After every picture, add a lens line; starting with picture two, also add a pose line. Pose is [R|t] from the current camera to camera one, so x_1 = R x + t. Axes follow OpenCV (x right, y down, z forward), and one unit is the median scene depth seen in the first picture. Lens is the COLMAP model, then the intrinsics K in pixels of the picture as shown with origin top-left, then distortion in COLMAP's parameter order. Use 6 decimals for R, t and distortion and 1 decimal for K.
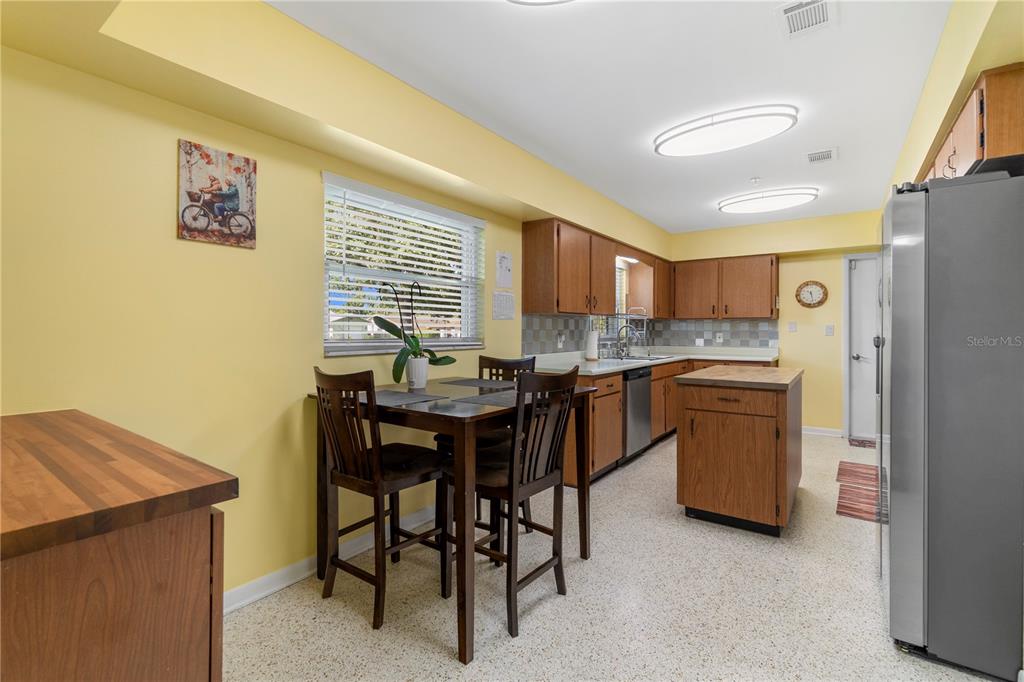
lens RADIAL K [[454.2, 0, 503.4], [0, 454.2, 326.8], [0, 0, 1]] dist [-0.000624, 0.000196]
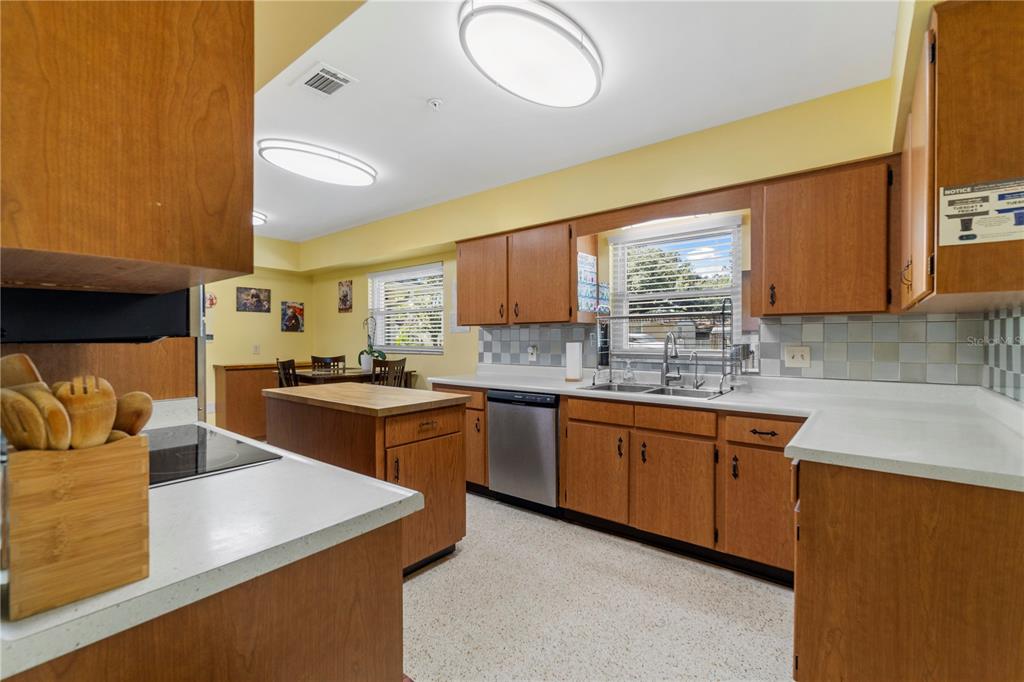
lens RADIAL K [[454.2, 0, 512.6], [0, 454.2, 341.4], [0, 0, 1]] dist [-0.000624, 0.000196]
pose [[-0.043613, -0.002483, -0.999045, 0.852679], [0.002291, 0.999994, -0.002586, 0.006805], [0.999046, -0.002402, -0.043607, 0.822848]]
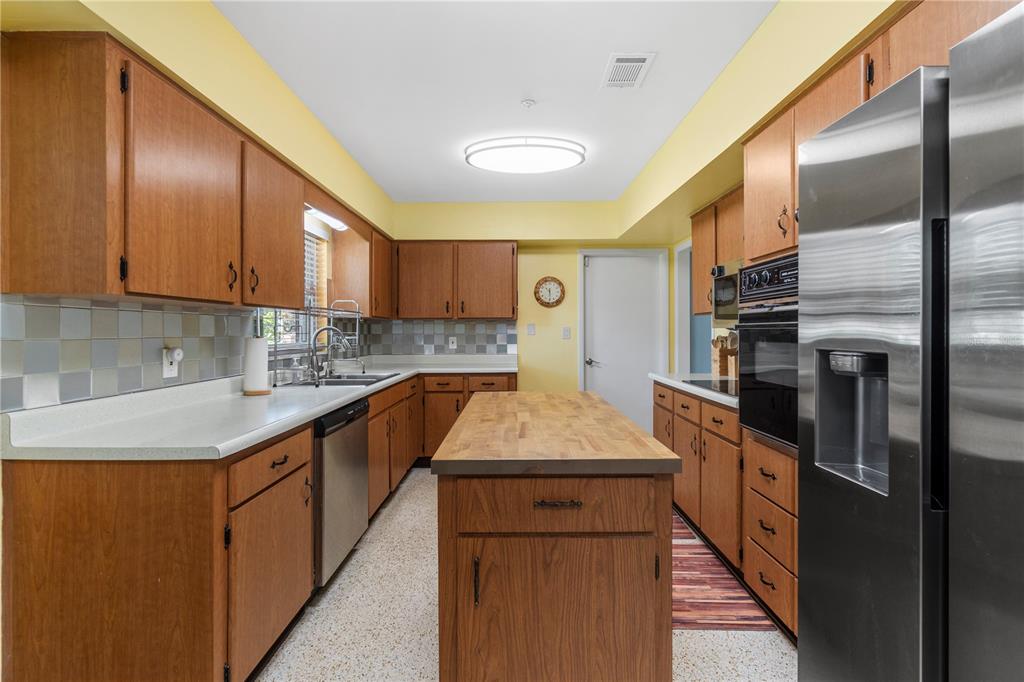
lens RADIAL K [[454.2, 0, 515.6], [0, 454.2, 333.6], [0, 0, 1]] dist [-0.000624, 0.000196]
pose [[0.803447, -0.007734, 0.595326, 0.107786], [0.000642, 0.999926, 0.012124, -0.002043], [-0.595376, -0.009359, 0.803393, 0.346741]]
